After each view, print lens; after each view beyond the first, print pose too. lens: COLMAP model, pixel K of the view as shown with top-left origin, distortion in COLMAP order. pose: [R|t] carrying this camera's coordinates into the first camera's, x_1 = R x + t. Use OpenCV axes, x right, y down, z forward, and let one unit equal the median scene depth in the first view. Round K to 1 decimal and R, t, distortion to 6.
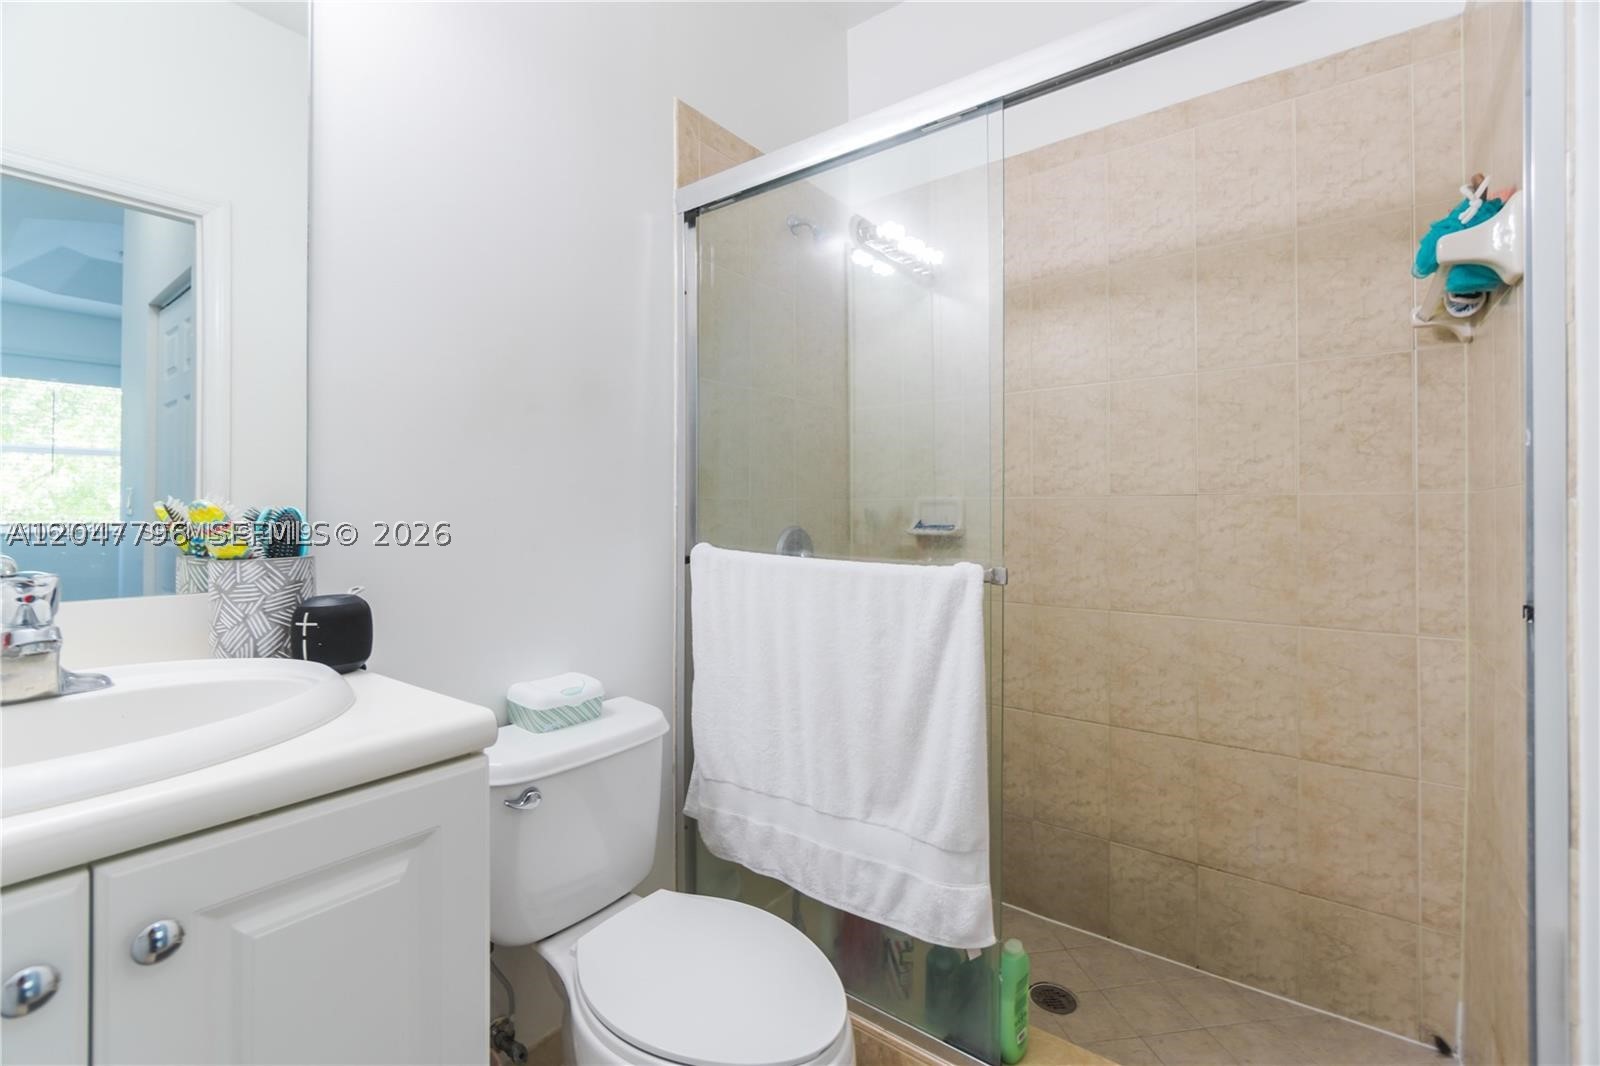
lens RADIAL K [[709.2, 0, 799.3], [0, 709.2, 505.0], [0, 0, 1]] dist [0.015930, 0.000227]
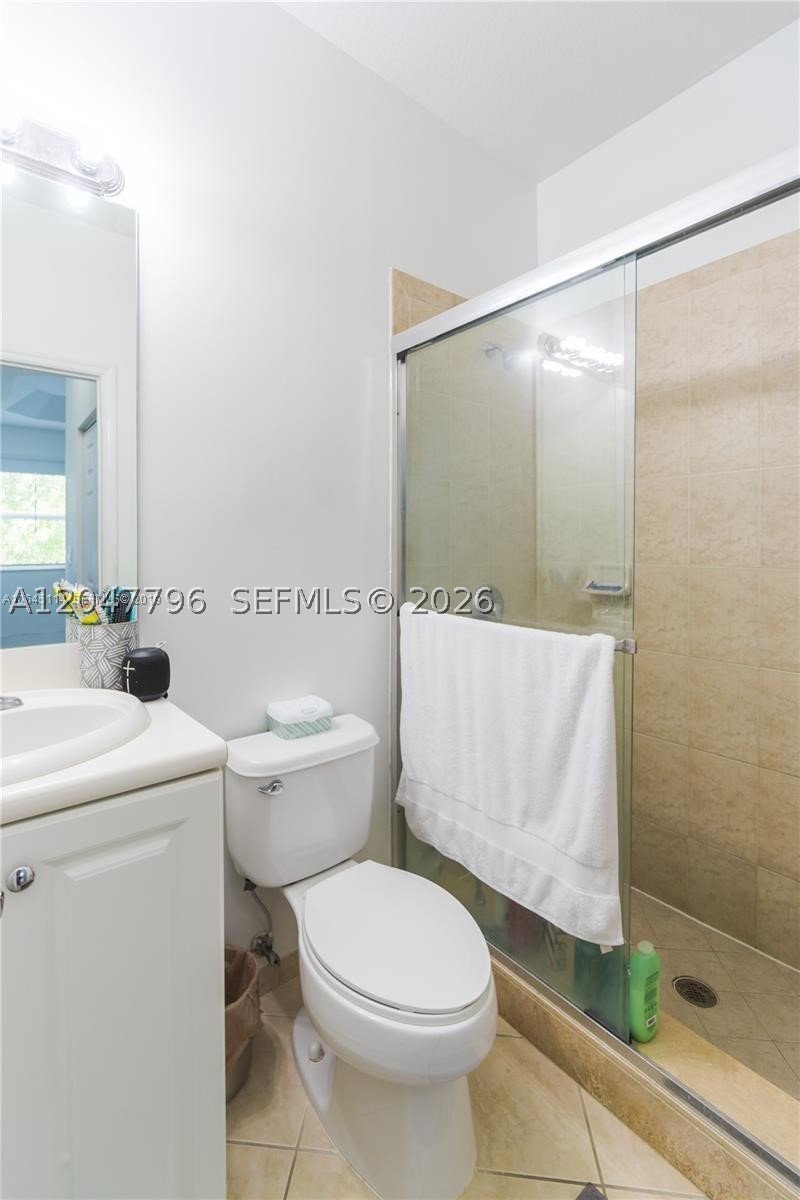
lens RADIAL K [[555.4, 0, 400.1], [0, 555.4, 550.0], [0, 0, 1]] dist [0.019672, -0.001192]
pose [[0.971147, 0.003789, -0.238450, 0.113139], [0.000449, 0.999843, 0.017716, -0.074383], [0.238480, -0.017312, 0.970993, -0.021261]]
